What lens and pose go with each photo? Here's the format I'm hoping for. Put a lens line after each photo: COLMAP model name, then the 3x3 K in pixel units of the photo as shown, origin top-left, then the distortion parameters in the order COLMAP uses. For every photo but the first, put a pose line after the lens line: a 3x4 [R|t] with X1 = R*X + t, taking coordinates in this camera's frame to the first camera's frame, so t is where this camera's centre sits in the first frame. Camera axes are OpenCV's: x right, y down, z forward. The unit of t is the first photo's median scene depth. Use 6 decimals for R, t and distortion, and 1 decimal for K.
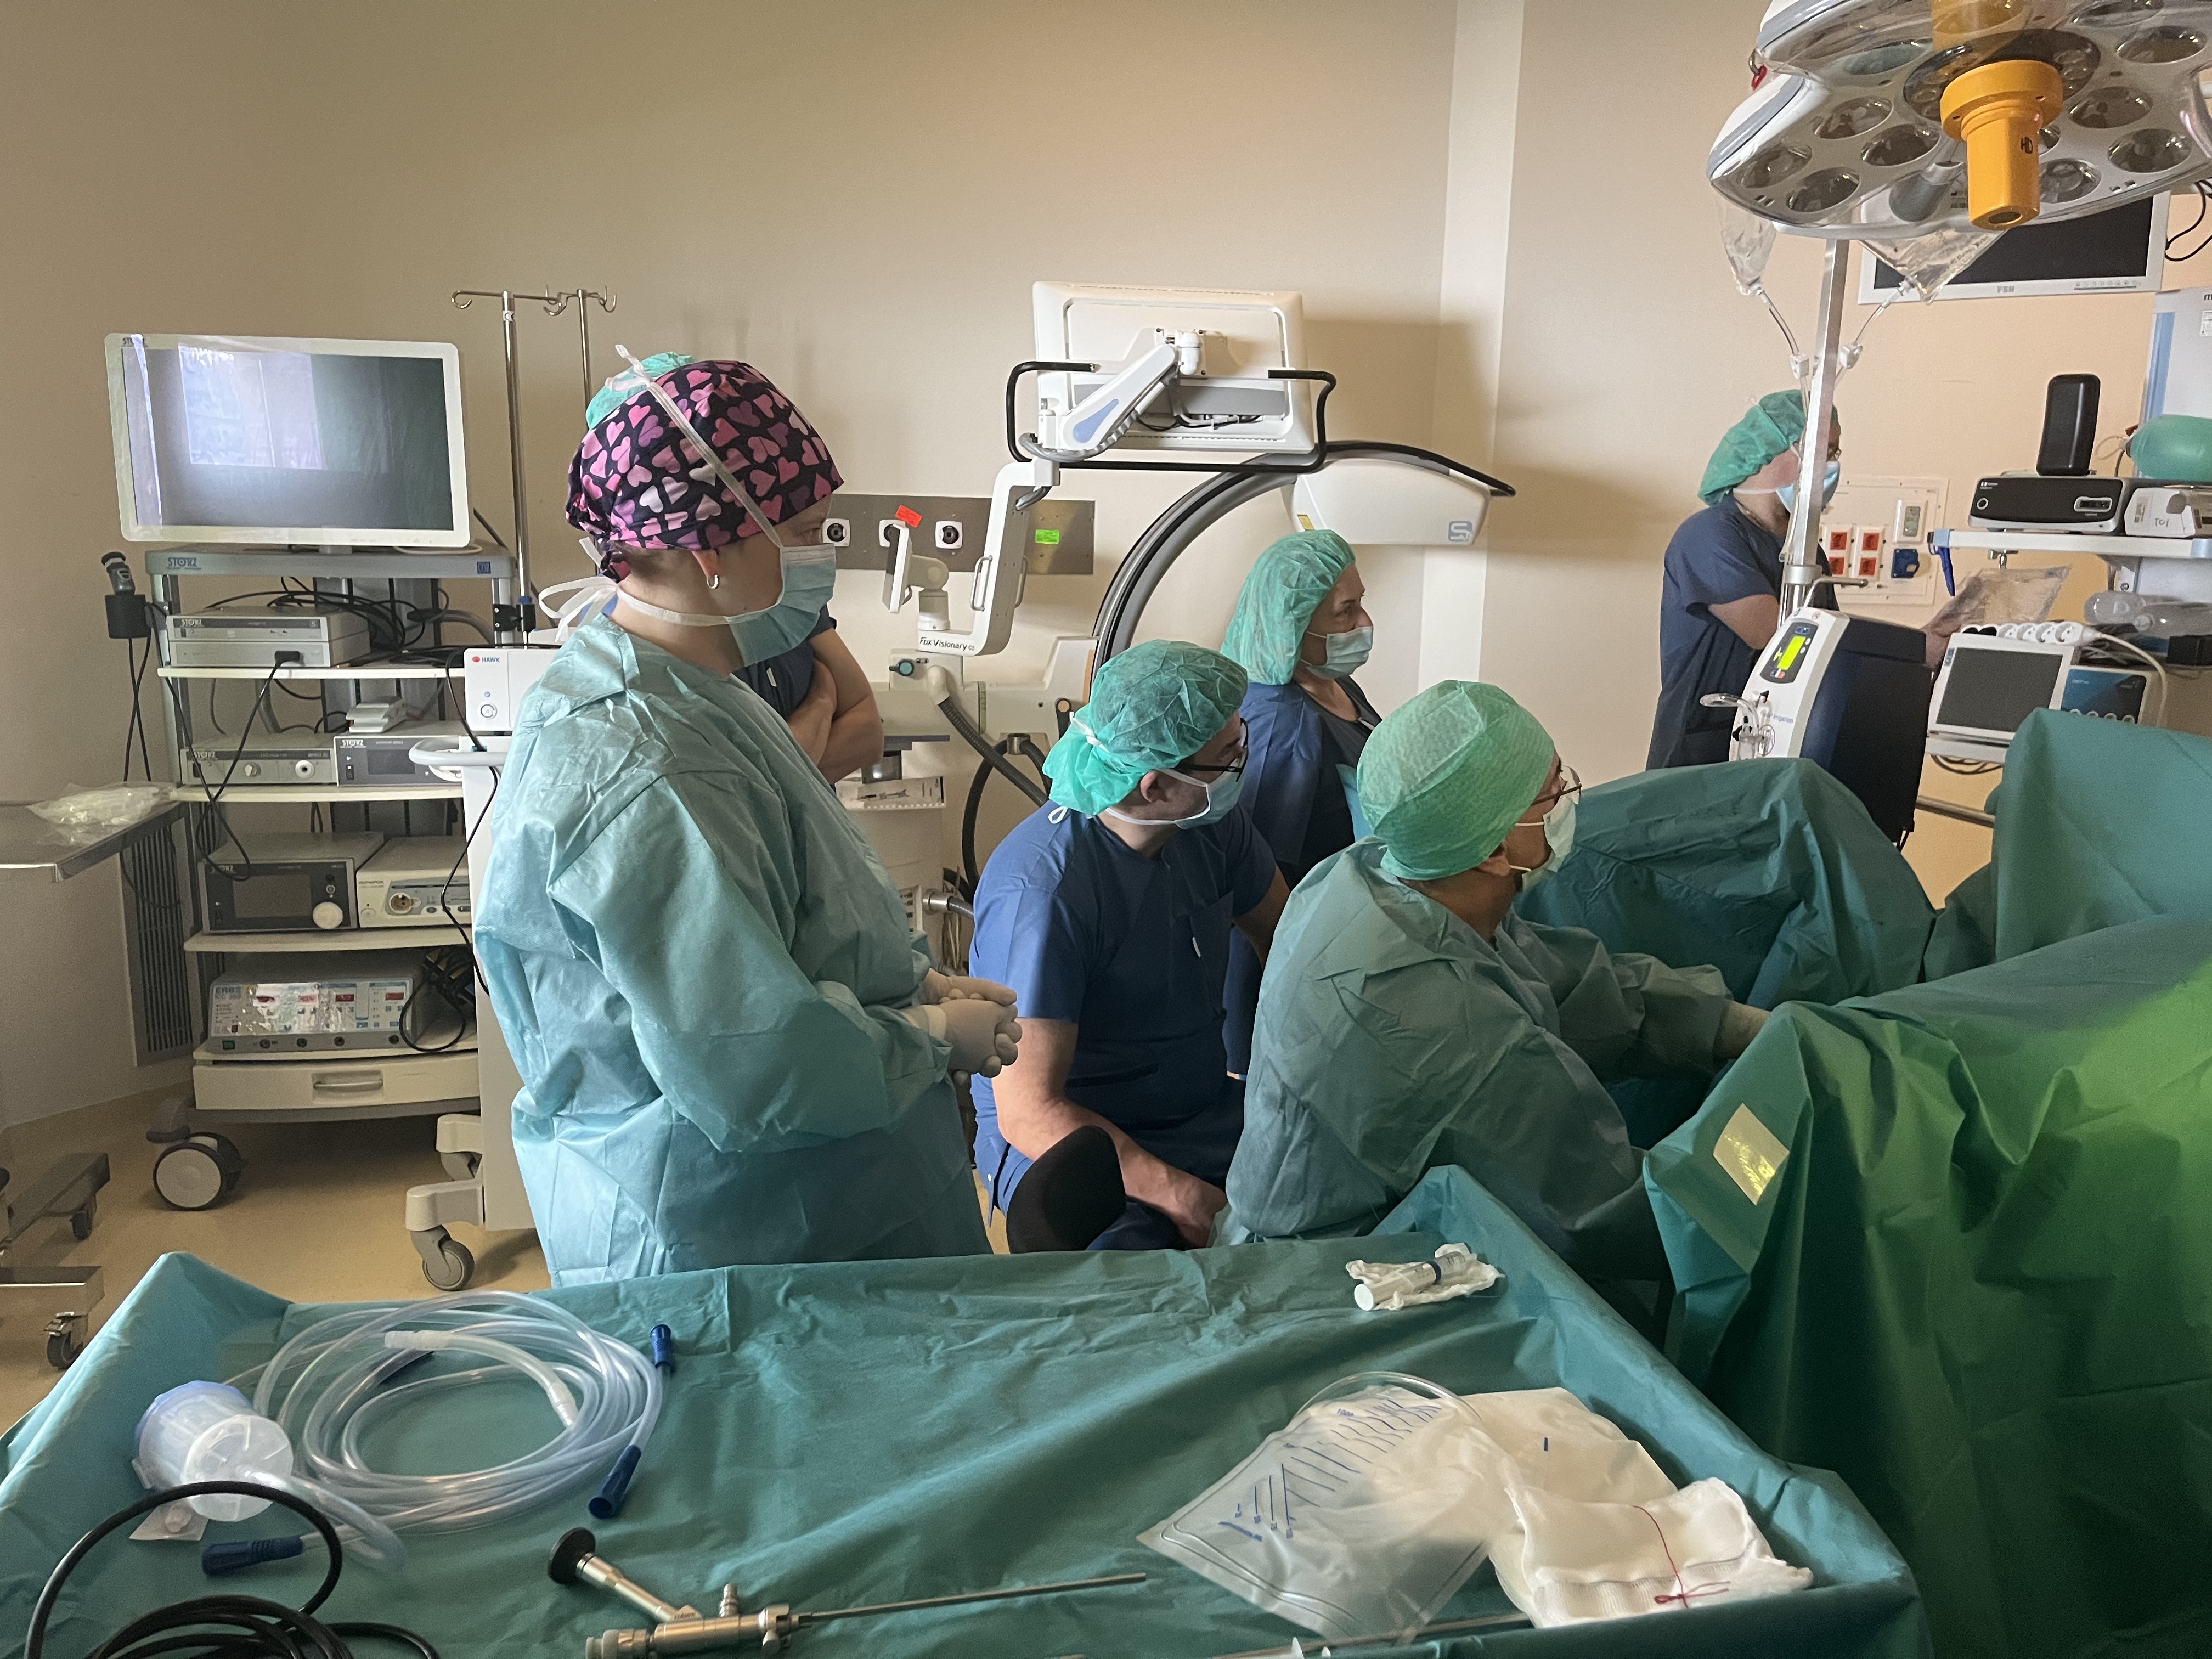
lens RADIAL K [[1685.6, 0, 1092.7], [0, 1685.6, 846.5], [0, 0, 1]] dist [0.052818, -0.076424]
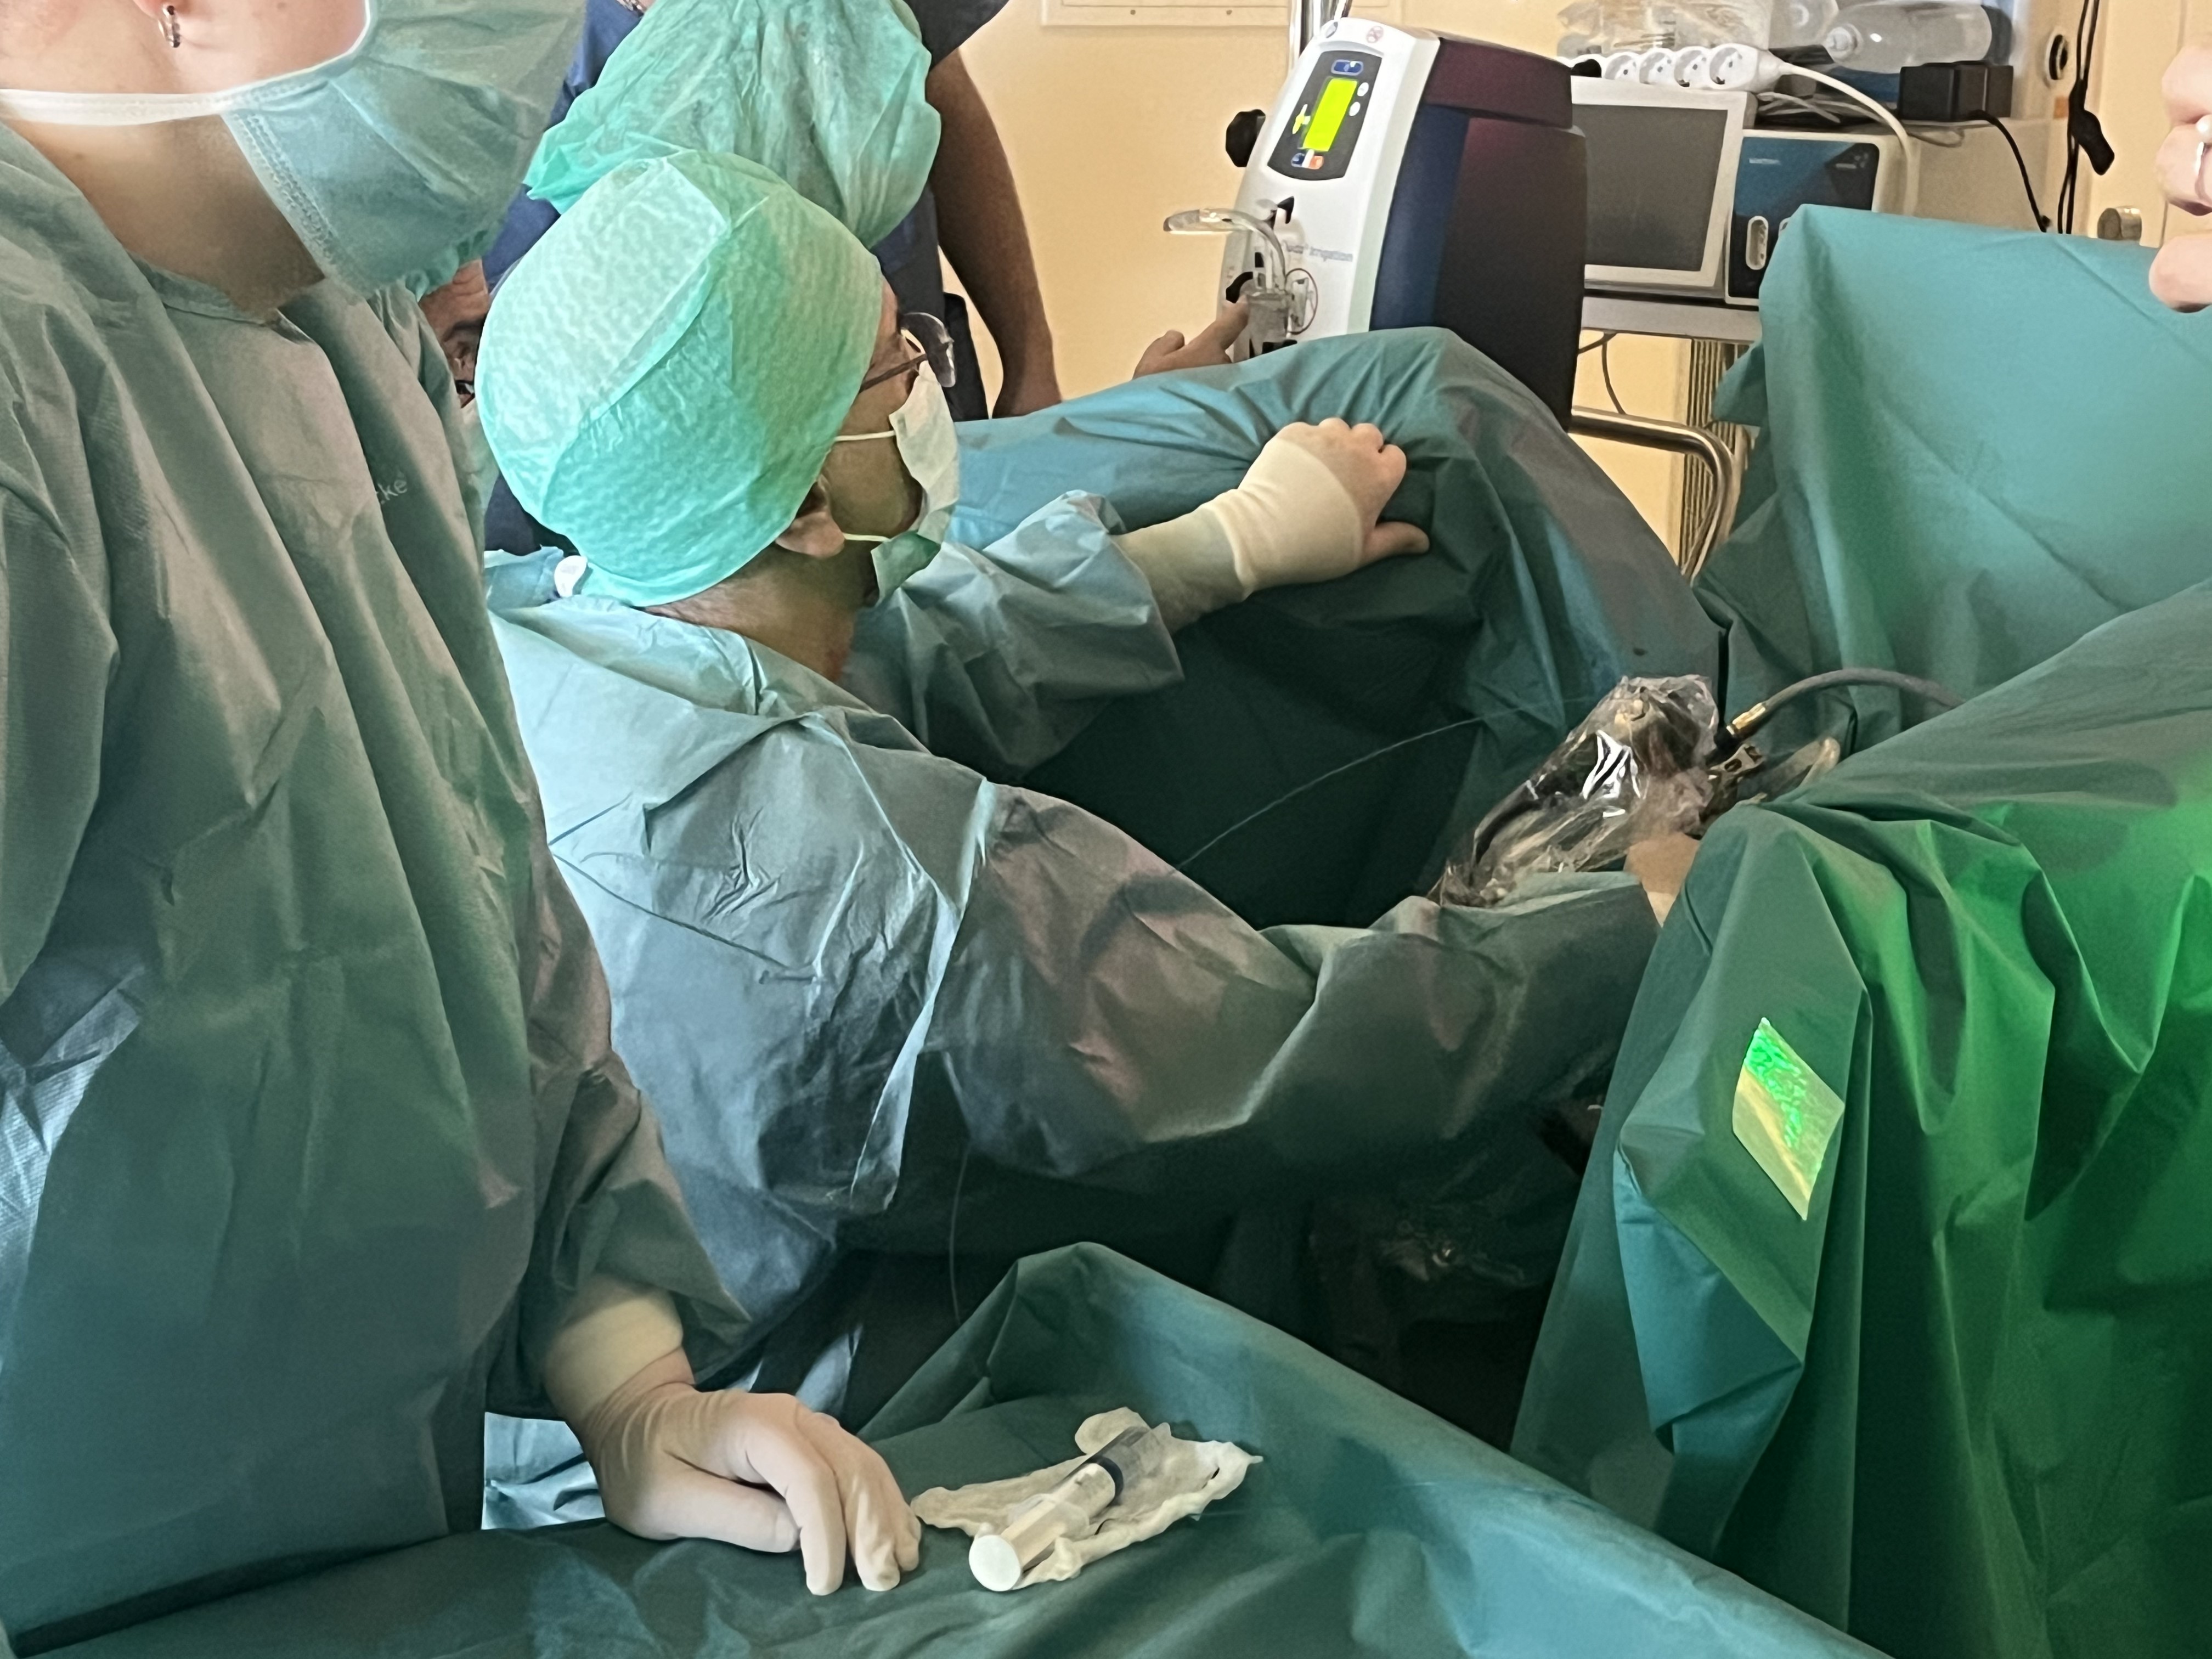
lens RADIAL K [[3671.1, 0, 1118.9], [0, 3671.1, 842.2], [0, 0, 1]] dist [0.096300, 0.000000]
pose [[0.910947, -0.109114, 0.397832, -0.062796], [0.082633, 0.993104, 0.083169, -0.000276], [-0.404163, -0.042888, 0.913681, 0.037544]]
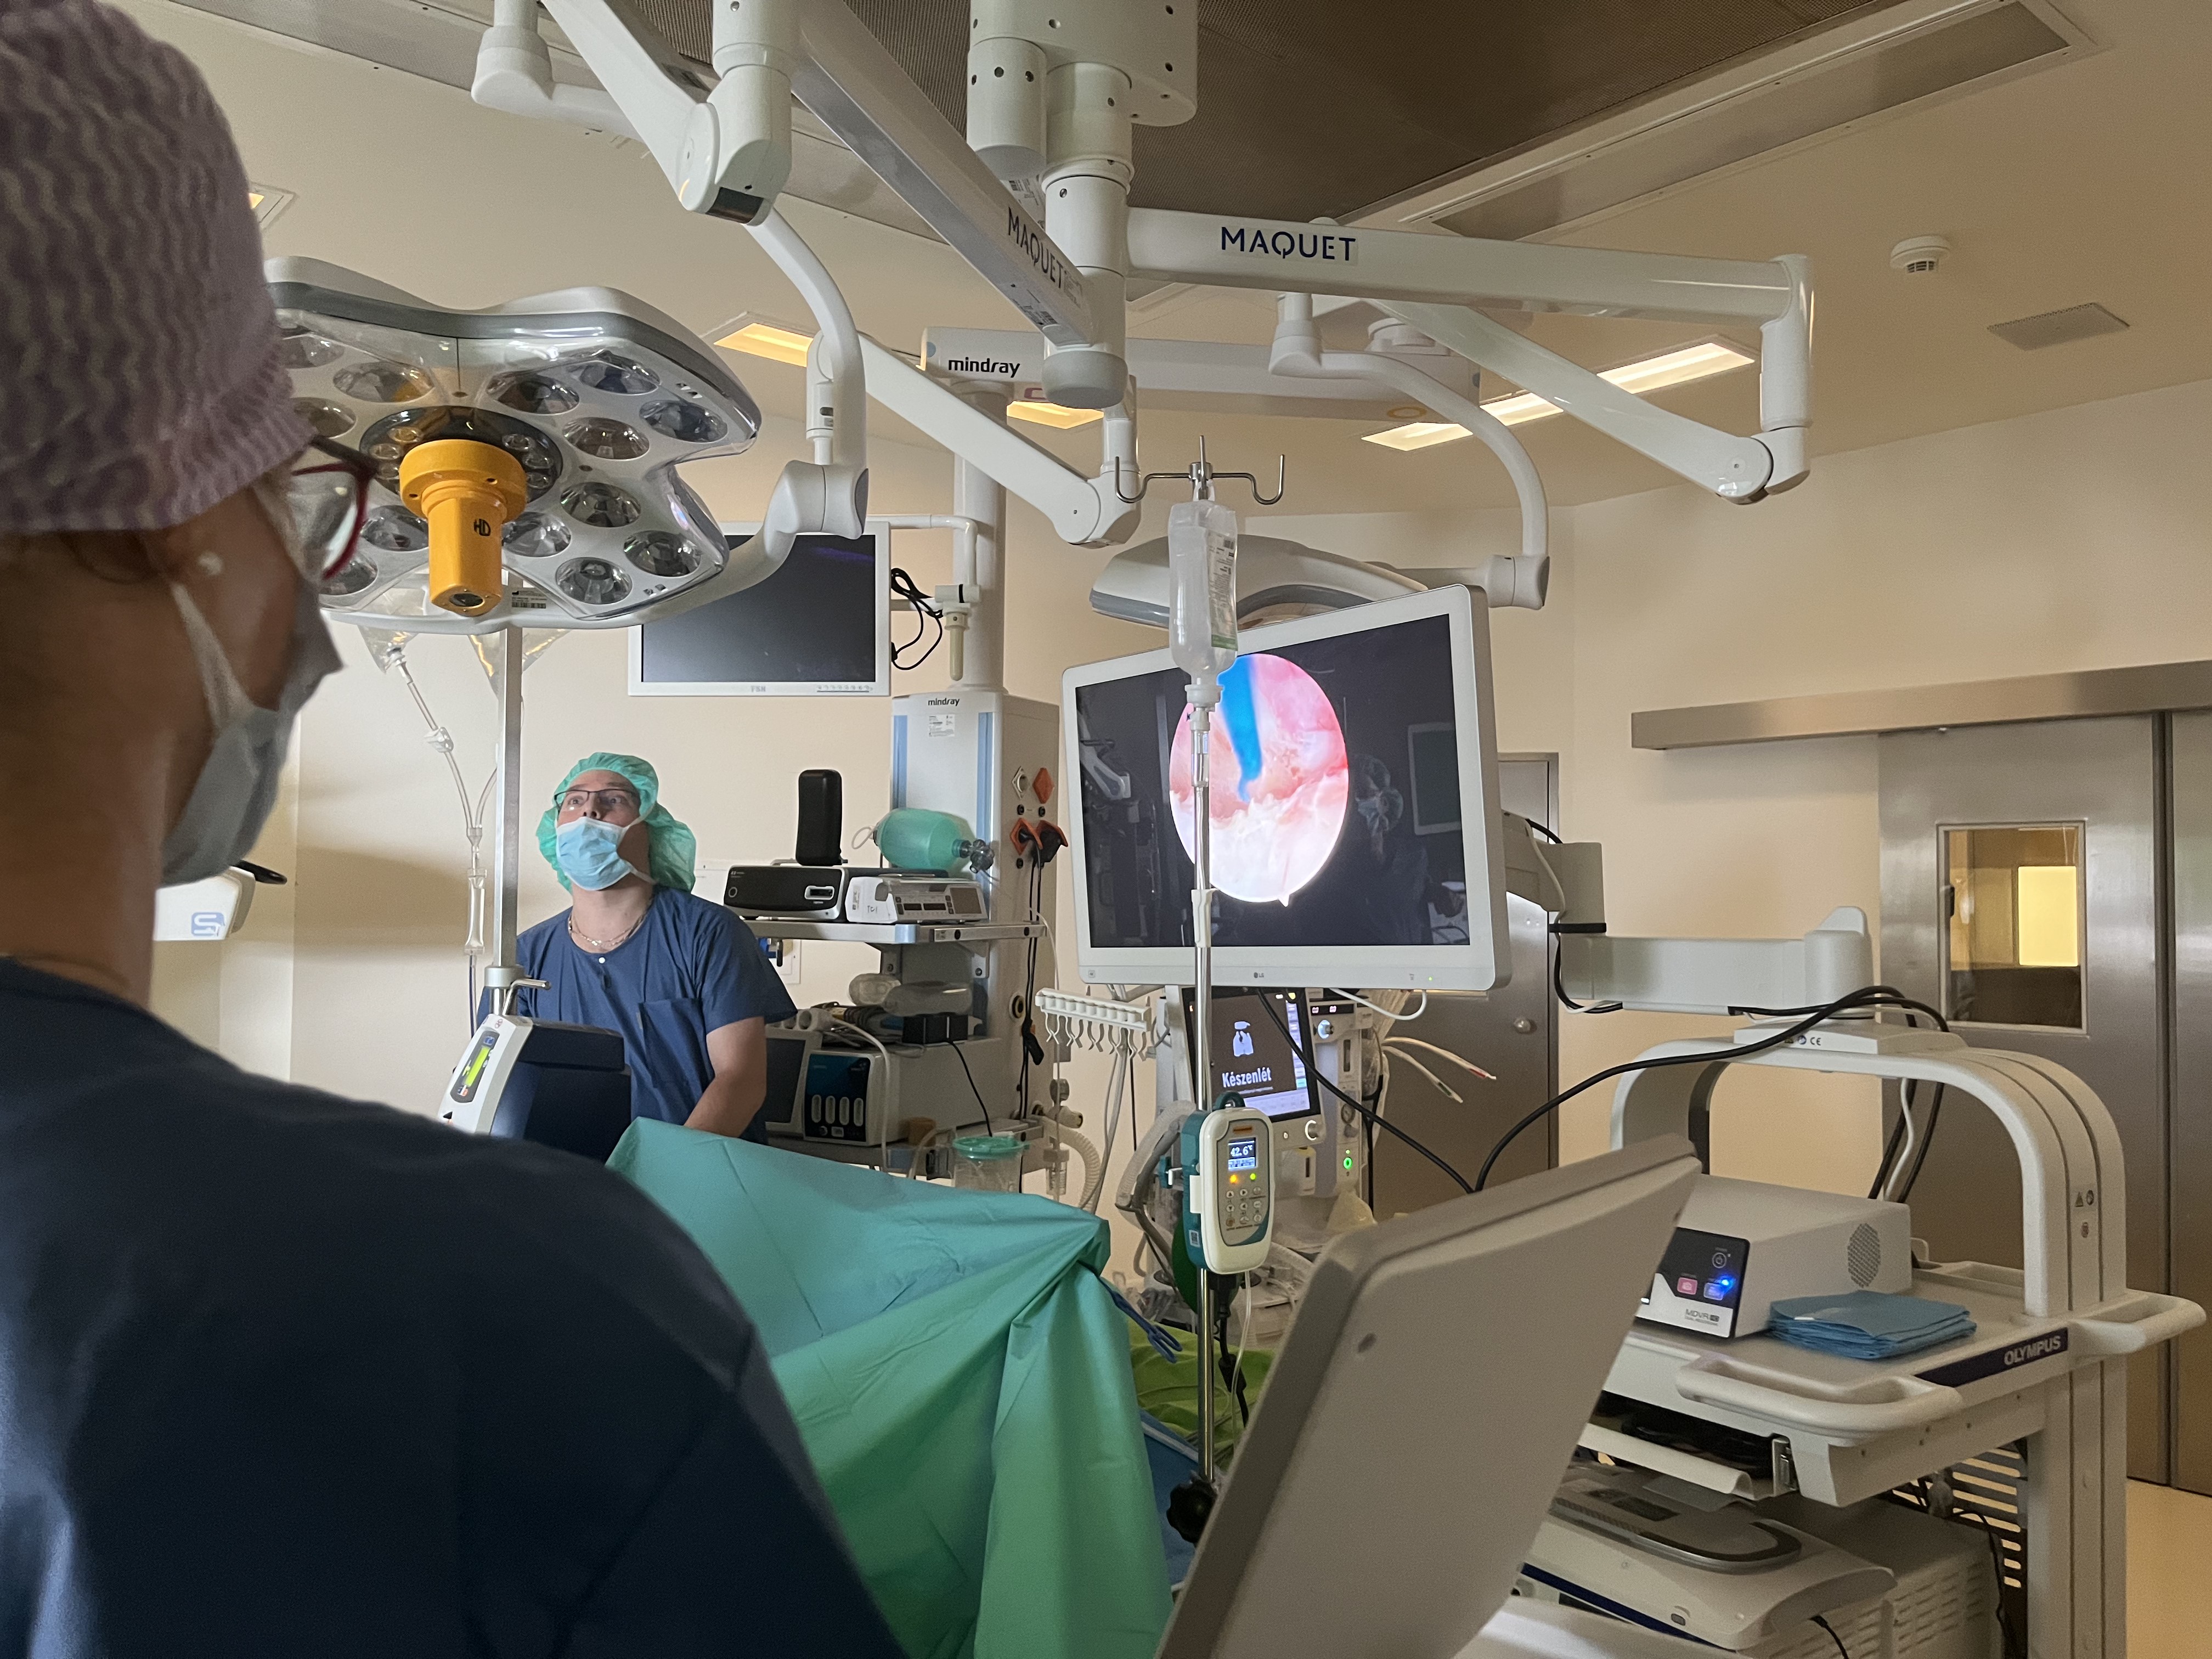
lens RADIAL K [[1685.6, 0, 1095.3], [0, 1685.6, 832.2], [0, 0, 1]] dist [0.052818, -0.076424]
pose [[0.866832, 0.007901, 0.498538, 0.204385], [0.102650, 0.975627, -0.193944, -0.019999], [-0.487920, 0.219292, 0.844894, 0.045199]]
